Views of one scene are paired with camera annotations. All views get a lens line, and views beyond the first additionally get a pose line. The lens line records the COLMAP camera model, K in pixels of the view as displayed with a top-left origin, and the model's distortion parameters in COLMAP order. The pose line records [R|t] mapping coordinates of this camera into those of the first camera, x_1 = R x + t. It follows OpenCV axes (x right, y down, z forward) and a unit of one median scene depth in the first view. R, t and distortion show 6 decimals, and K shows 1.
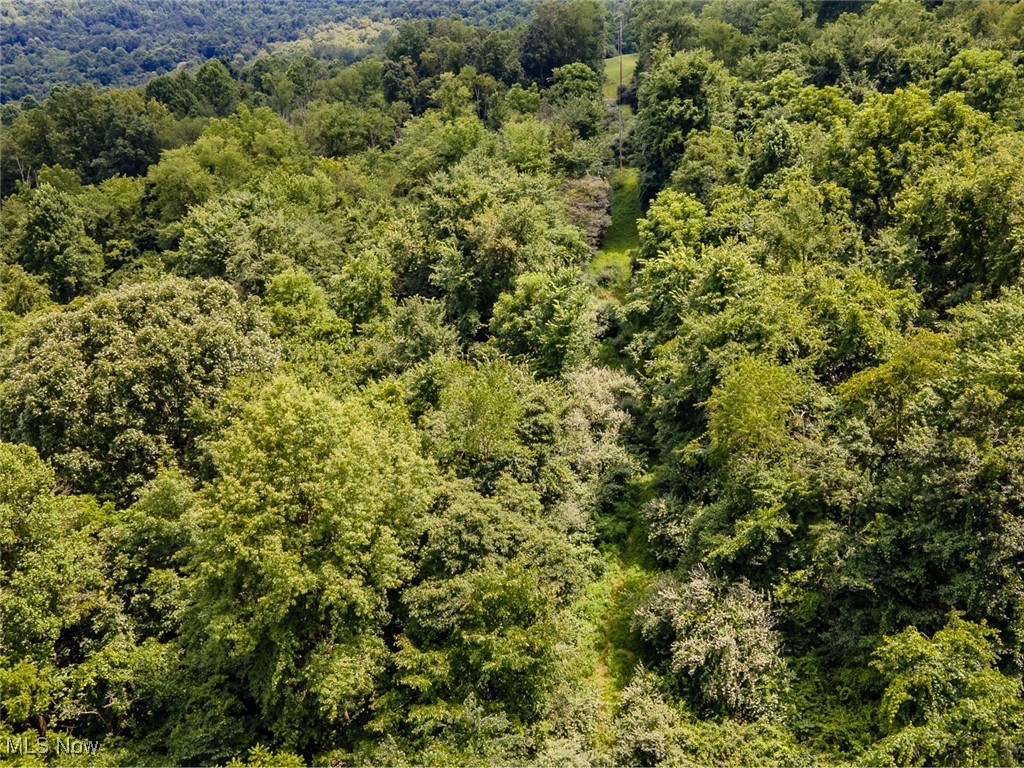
lens RADIAL K [[965.5, 0, 550.1], [0, 965.5, 387.2], [0, 0, 1]] dist [0.034967, 0.000000]
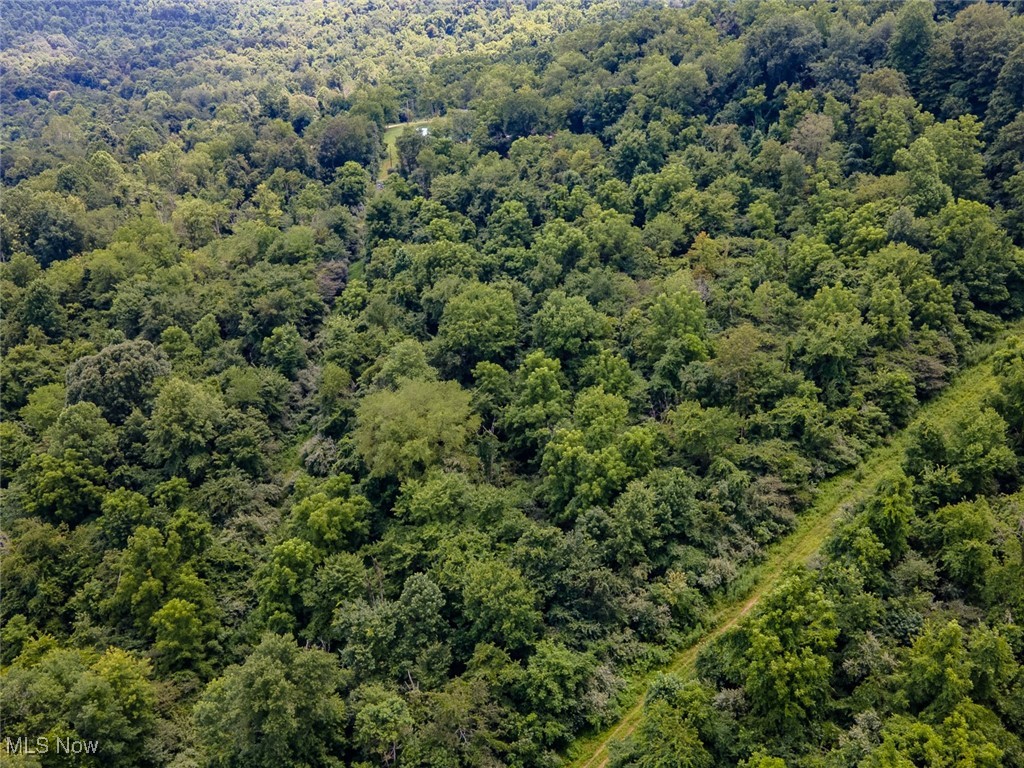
lens RADIAL K [[965.5, 0, 518.4], [0, 965.5, 381.2], [0, 0, 1]] dist [0.034967, 0.000000]
pose [[0.995364, -0.041117, 0.086944, 0.471879], [0.039724, 0.999054, 0.017686, -0.009250], [-0.087589, -0.014150, 0.996056, -1.879424]]
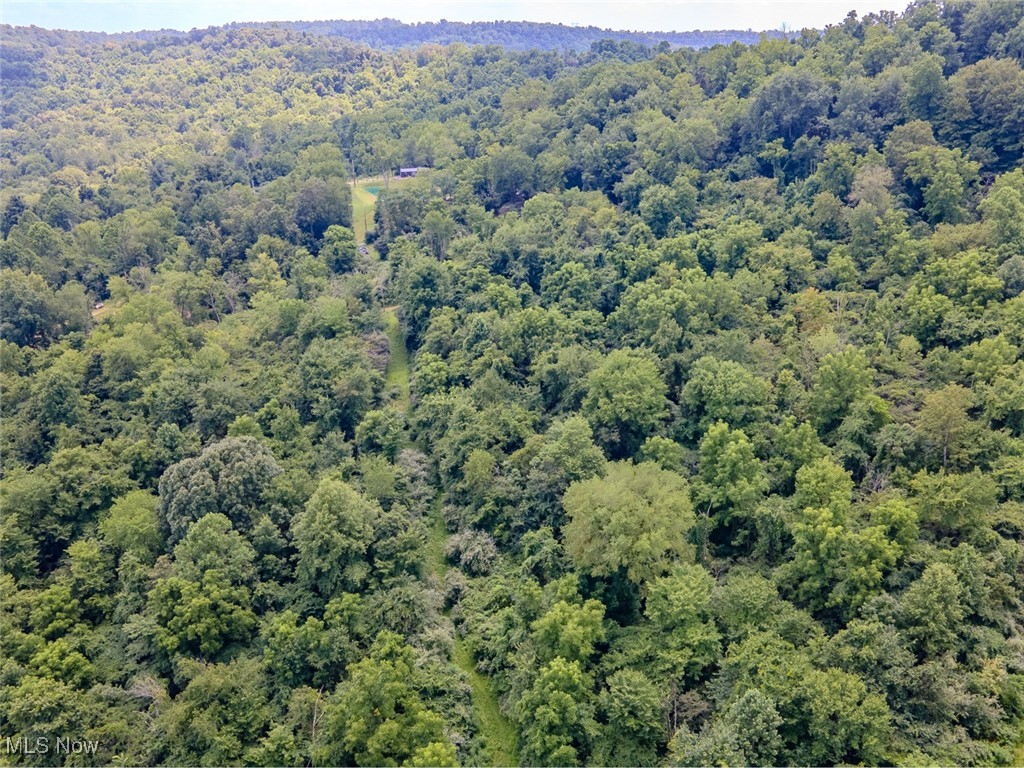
lens RADIAL K [[965.5, 0, 511.2], [0, 965.5, 381.2], [0, 0, 1]] dist [0.034967, 0.000000]
pose [[0.966312, -0.091268, 0.240648, -0.313130], [0.099918, 0.994707, -0.023965, -0.136870], [-0.237187, 0.047203, 0.970316, -1.549012]]
